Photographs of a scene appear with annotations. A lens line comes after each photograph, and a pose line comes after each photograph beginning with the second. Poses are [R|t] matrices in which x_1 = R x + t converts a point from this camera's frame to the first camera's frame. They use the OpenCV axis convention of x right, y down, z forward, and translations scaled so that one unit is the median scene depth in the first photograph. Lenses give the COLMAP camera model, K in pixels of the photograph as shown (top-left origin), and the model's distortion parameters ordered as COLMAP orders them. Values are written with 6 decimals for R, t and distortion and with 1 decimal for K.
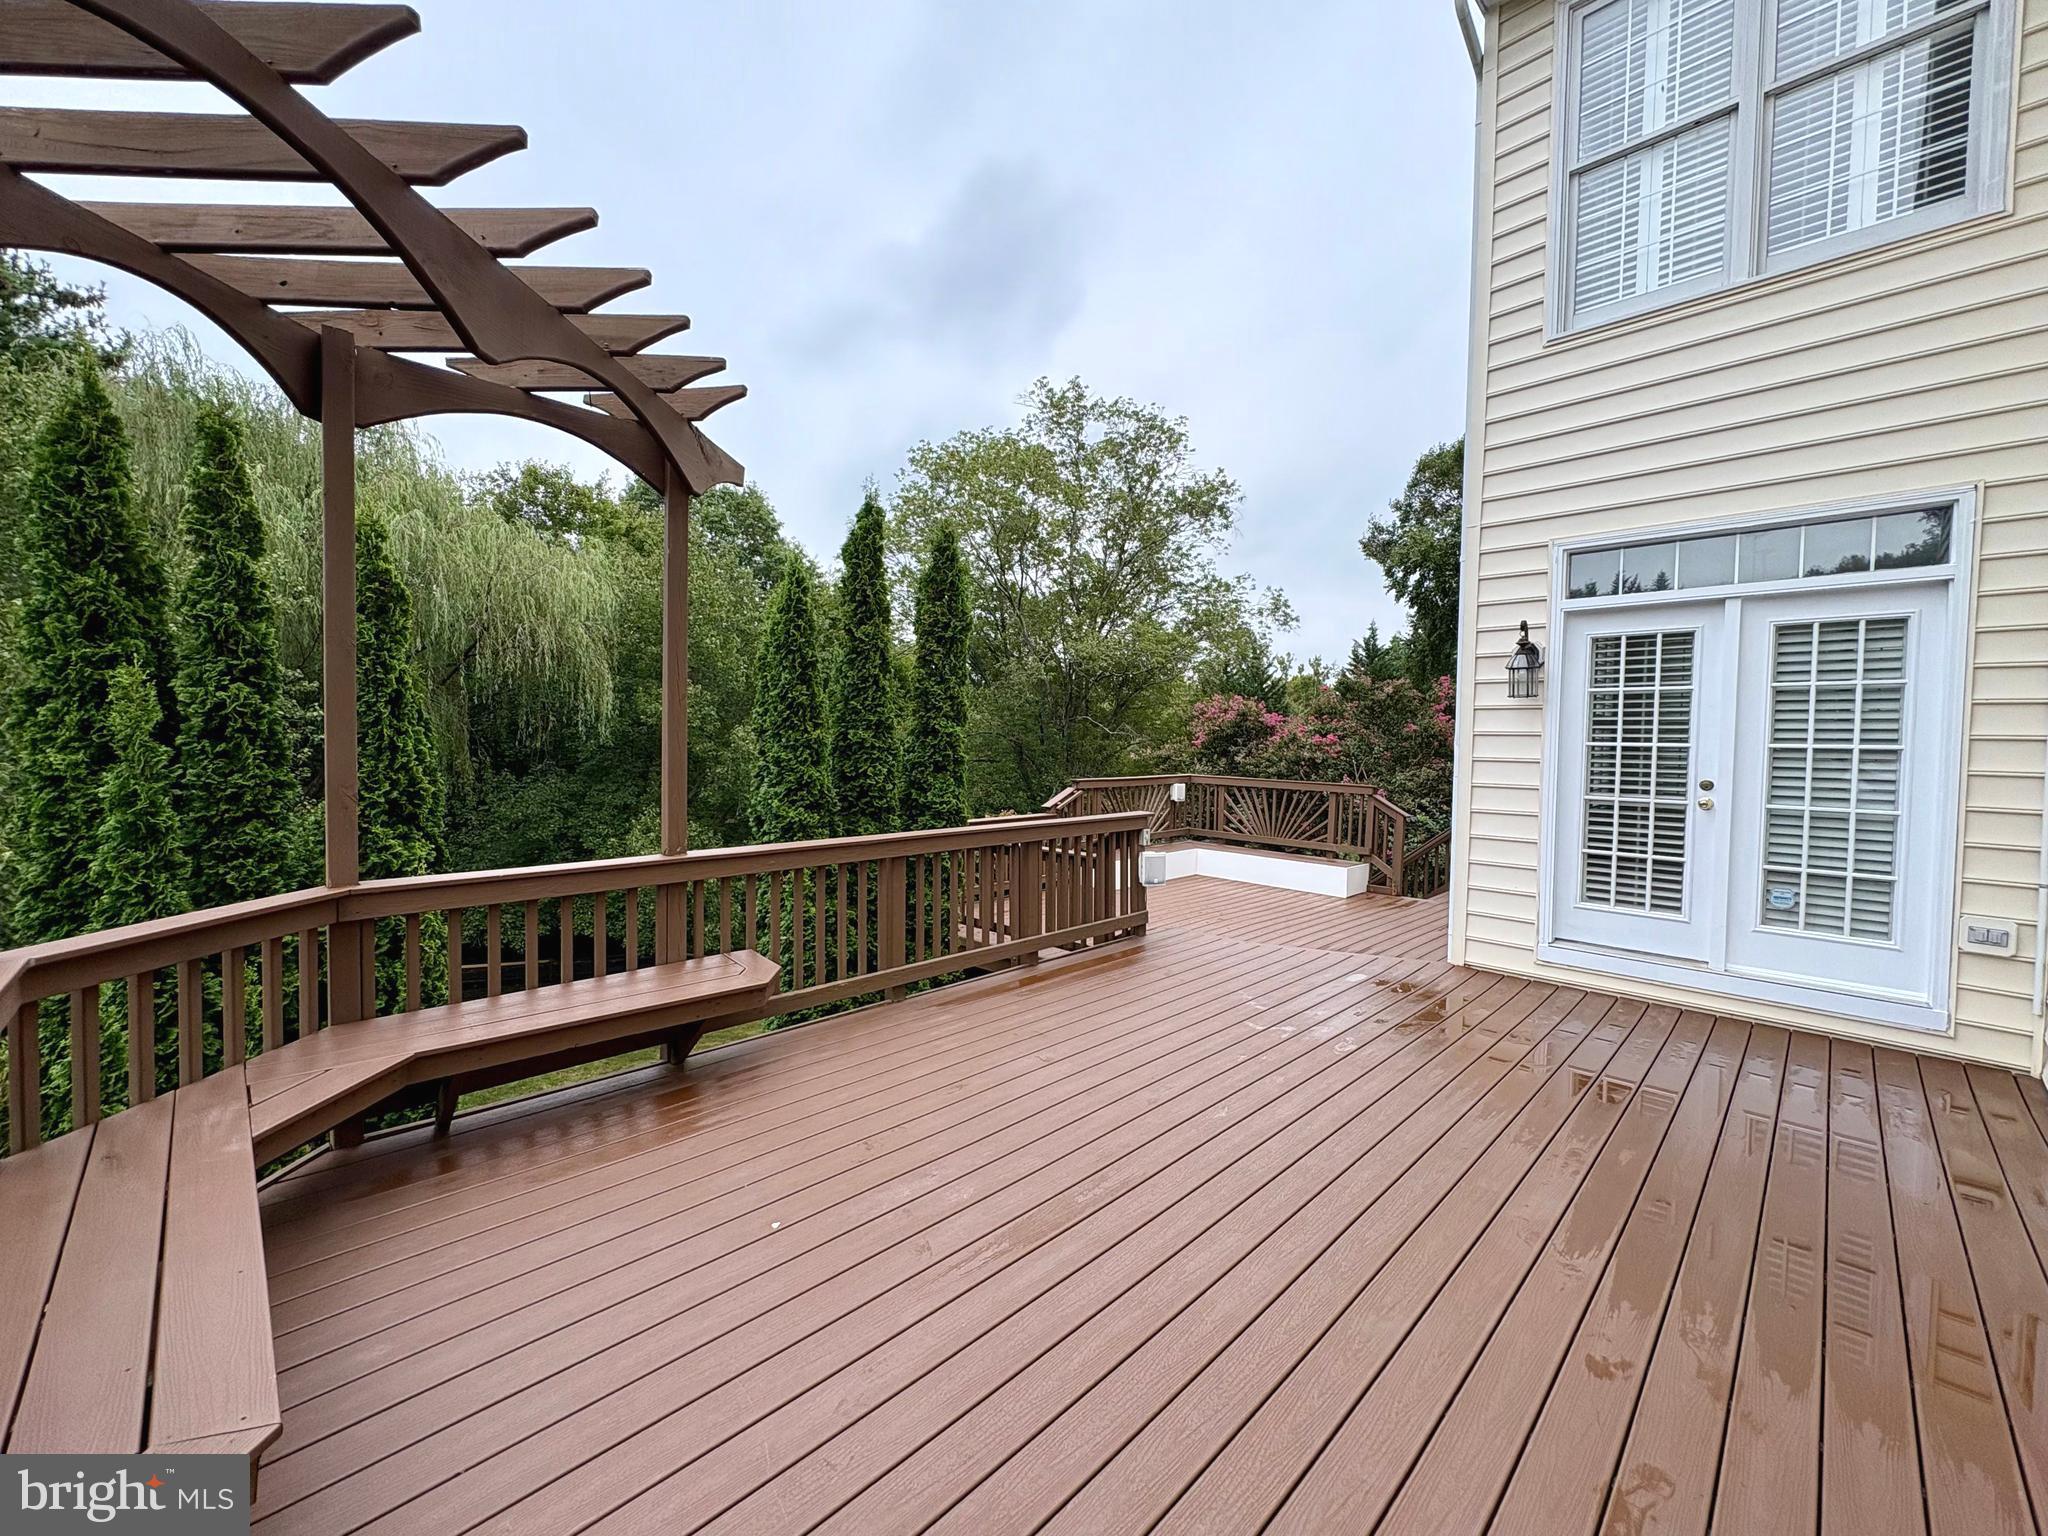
lens RADIAL K [[820.0, 0, 1020.7], [0, 820.0, 770.8], [0, 0, 1]] dist [-0.003258, 0.000899]
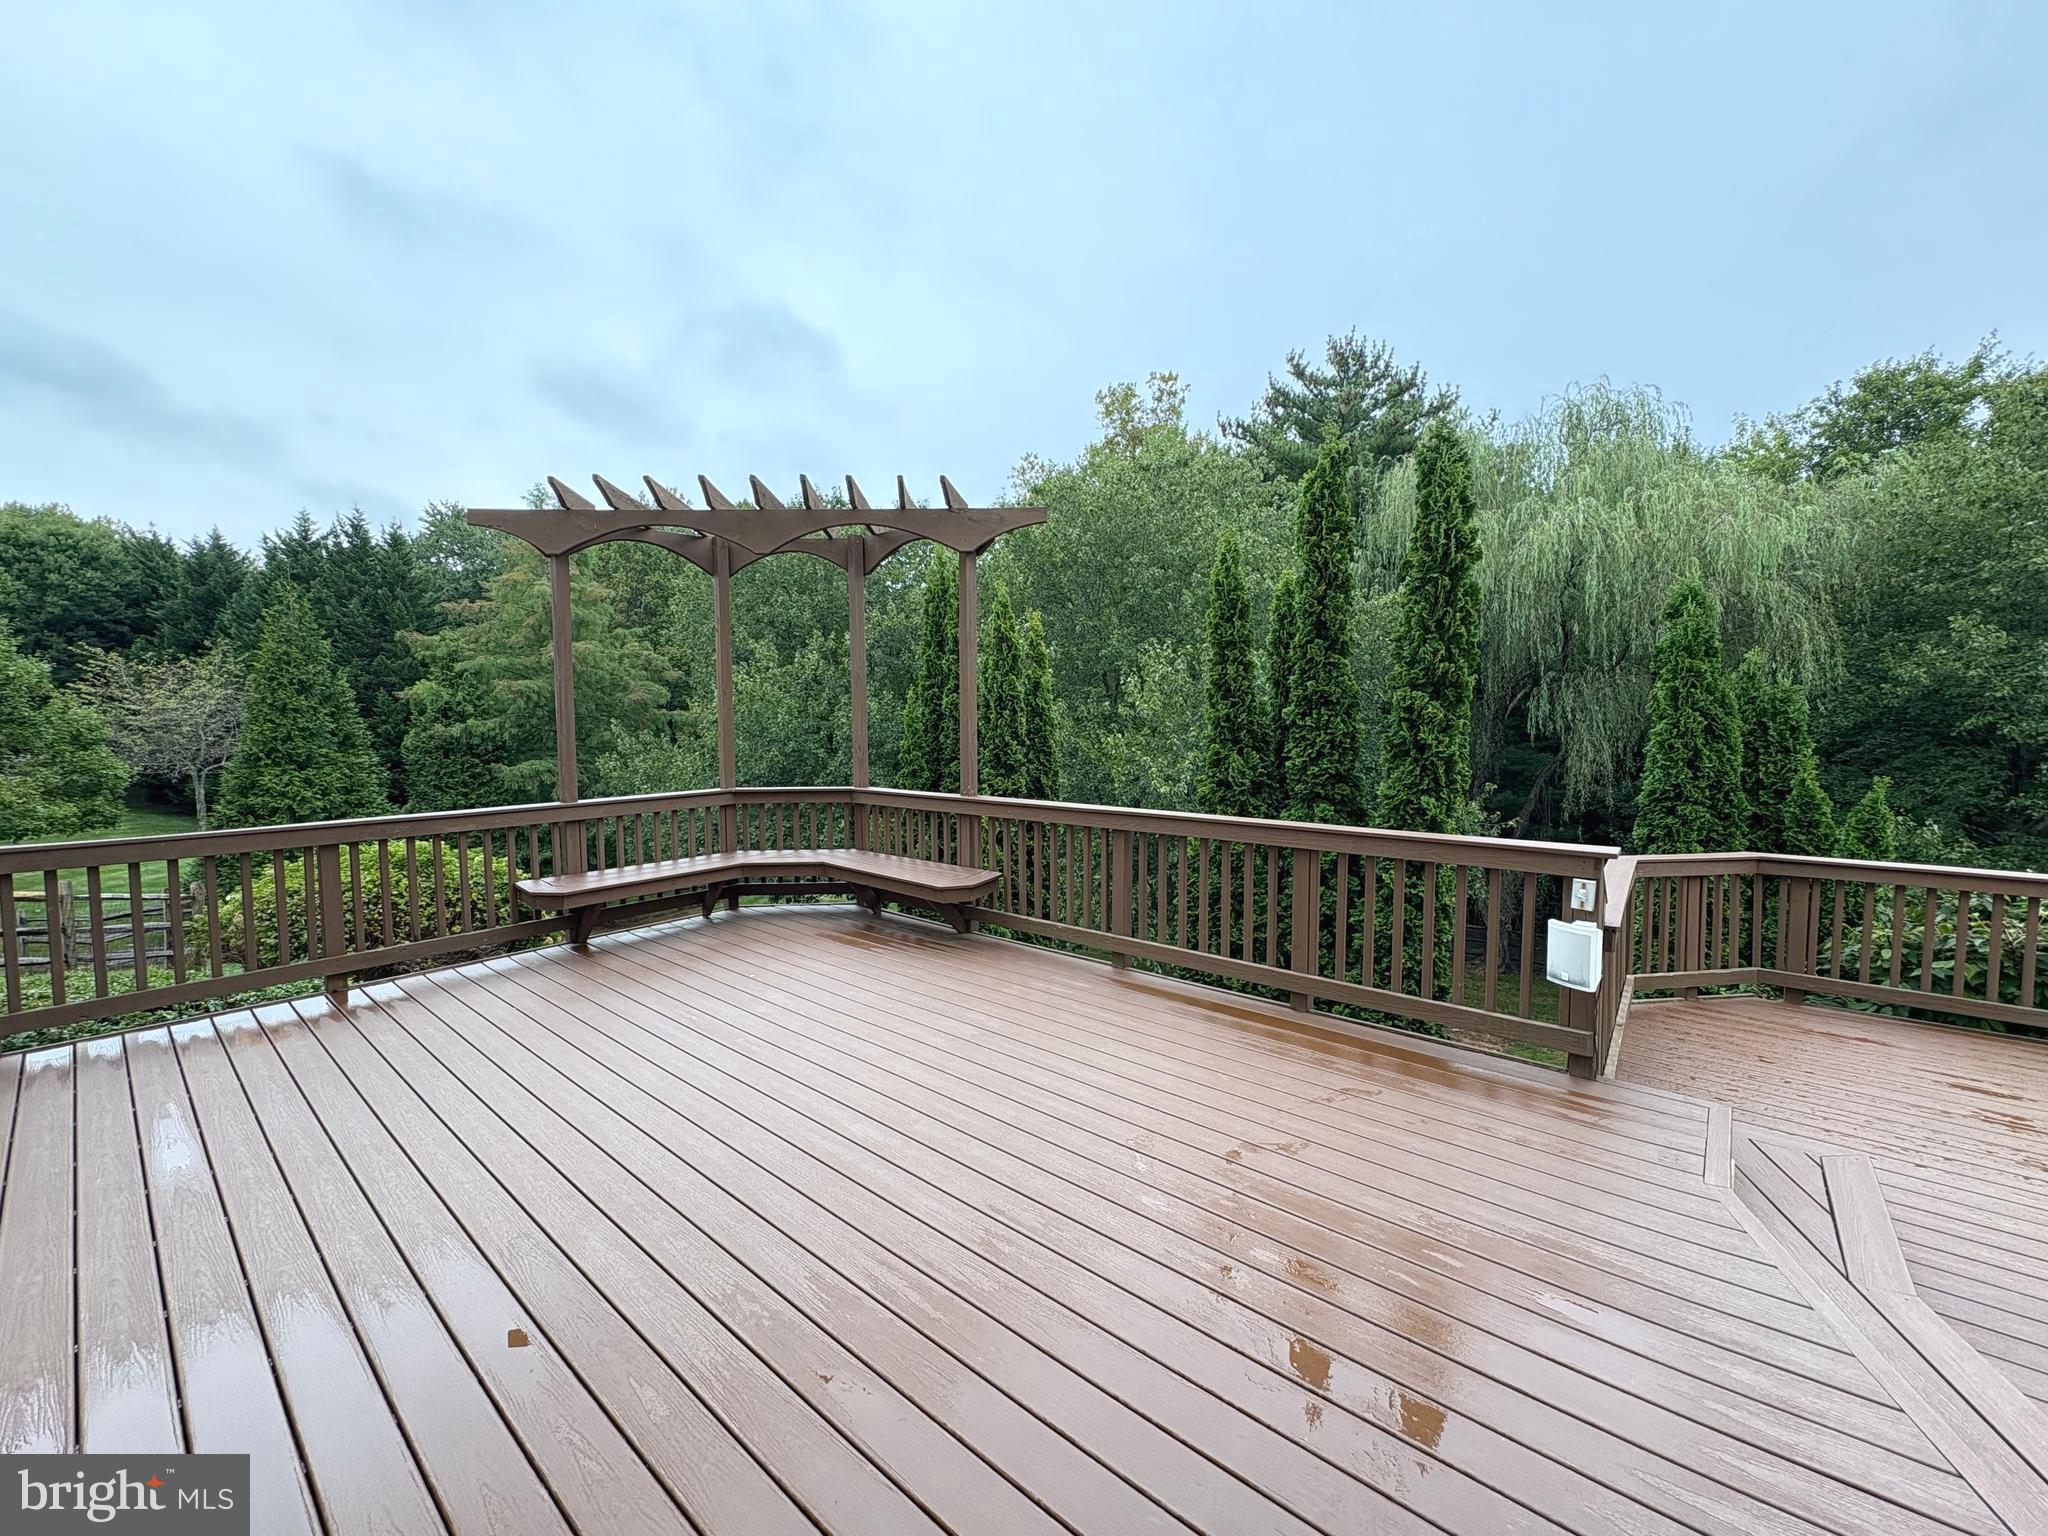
lens RADIAL K [[820.0, 0, 1024.2], [0, 820.0, 768.8], [0, 0, 1]] dist [-0.003258, 0.000899]
pose [[0.080580, 0.054407, -0.995262, 0.141471], [-0.034386, 0.998067, 0.051776, -0.003519], [0.996155, 0.030051, 0.082295, 0.128334]]
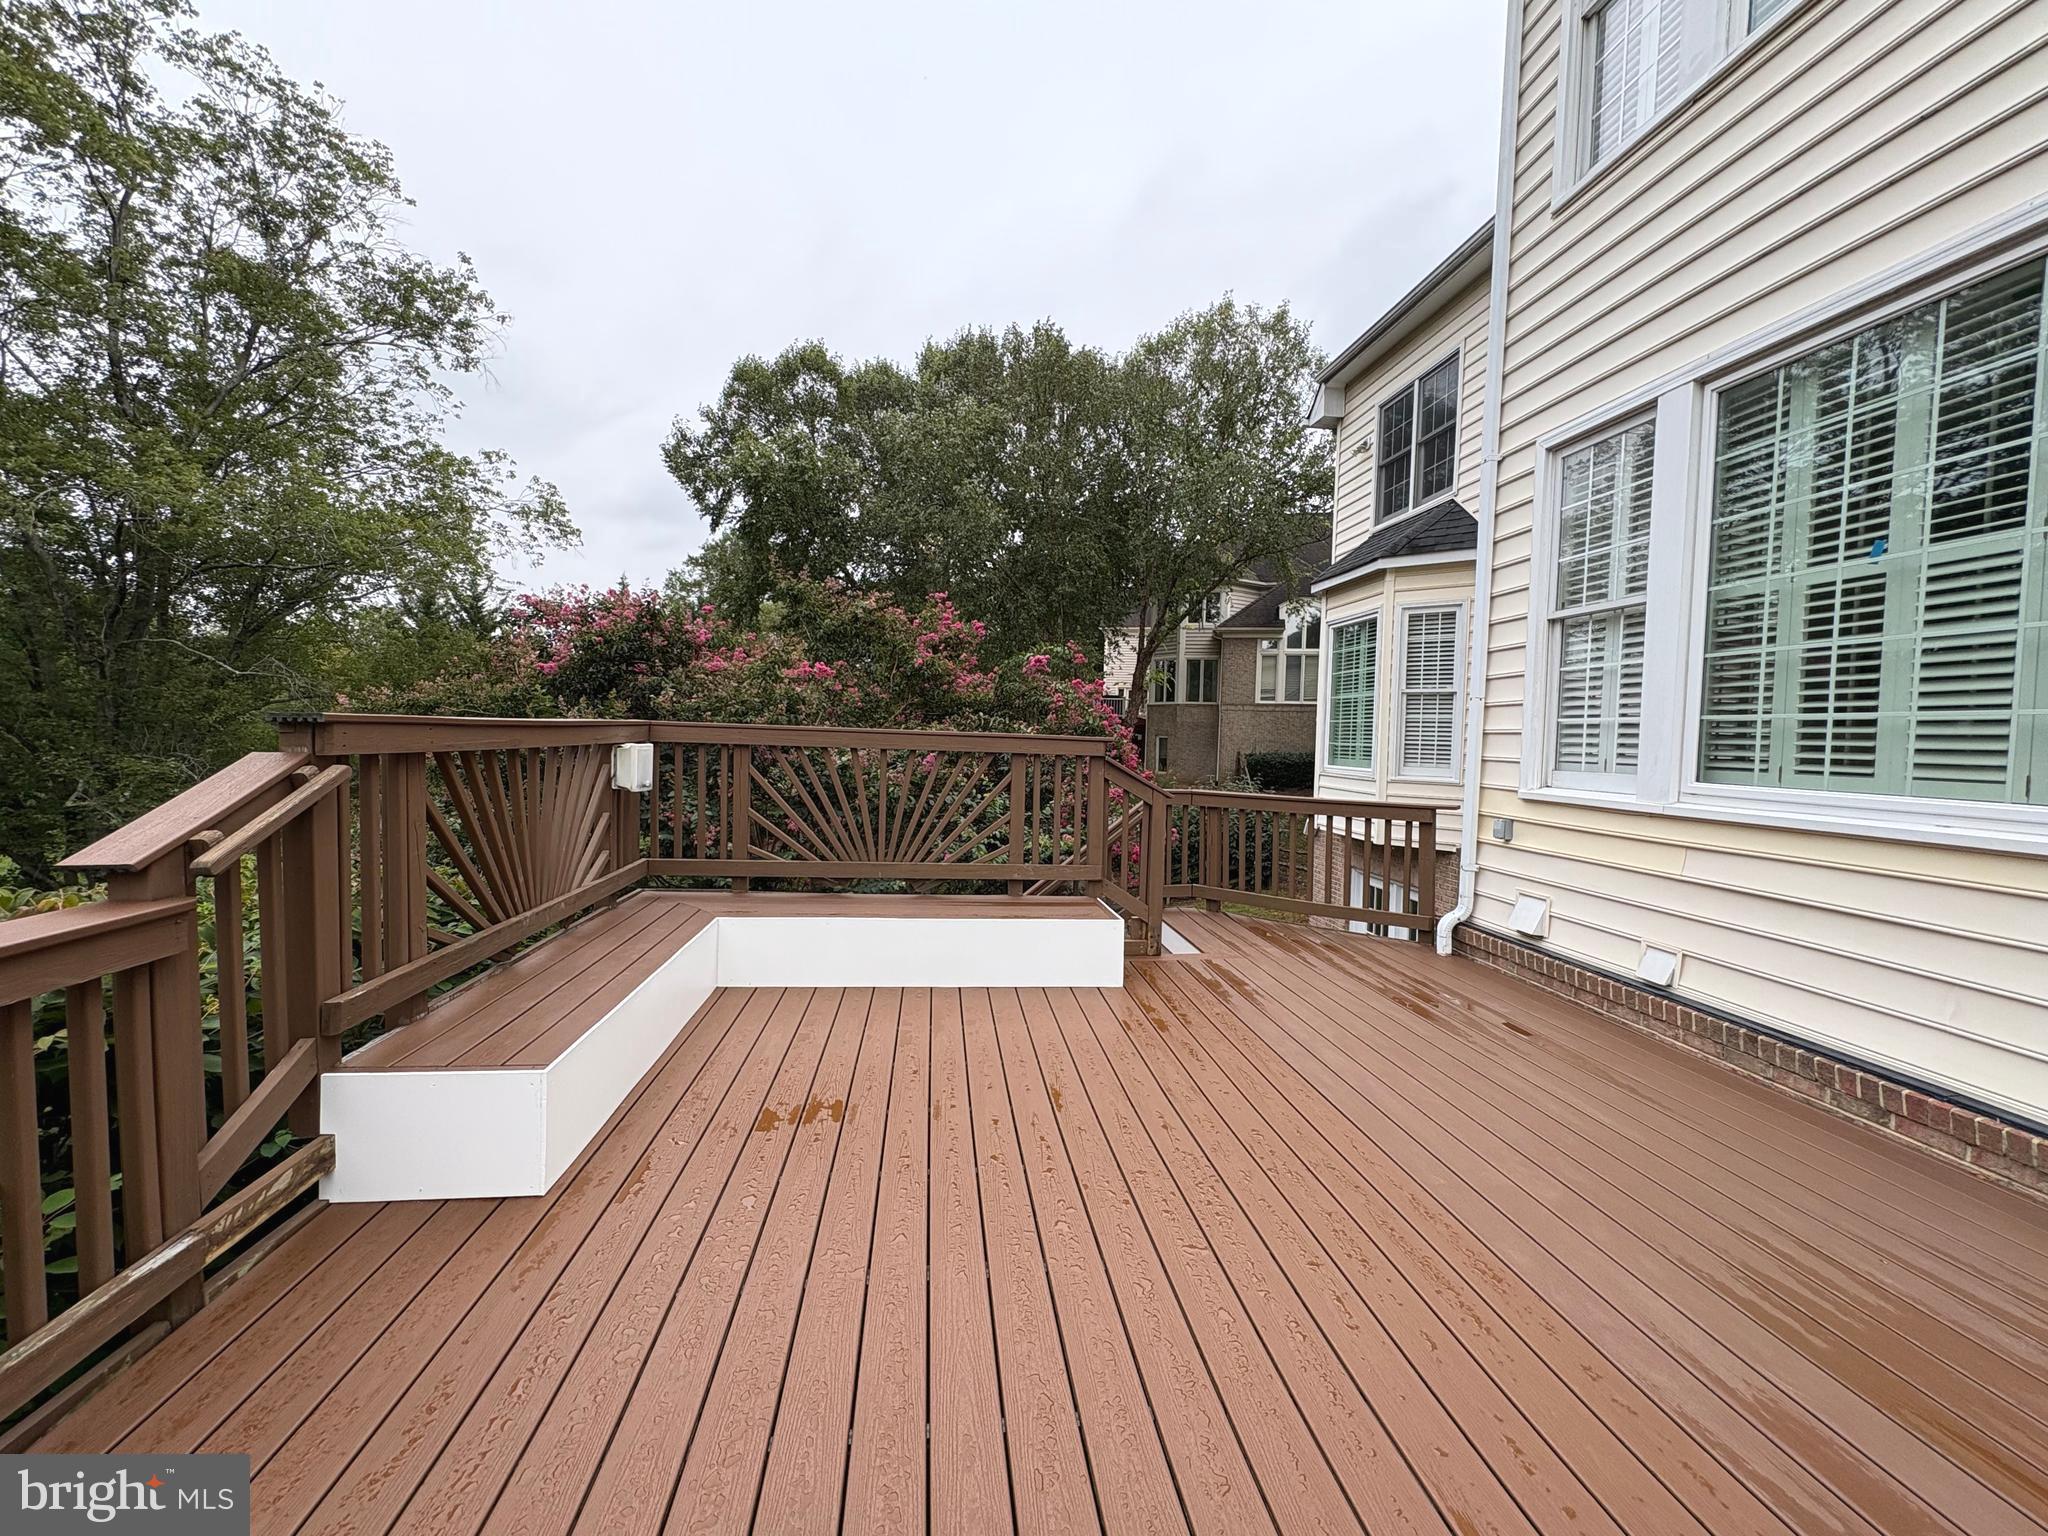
lens RADIAL K [[820.0, 0, 1028.6], [0, 820.0, 764.9], [0, 0, 1]] dist [-0.003258, 0.000899]
pose [[0.614468, -0.029156, 0.788403, 0.006007], [0.015099, 0.999568, 0.025197, 0.007900], [-0.788797, -0.003579, 0.614643, 0.268764]]
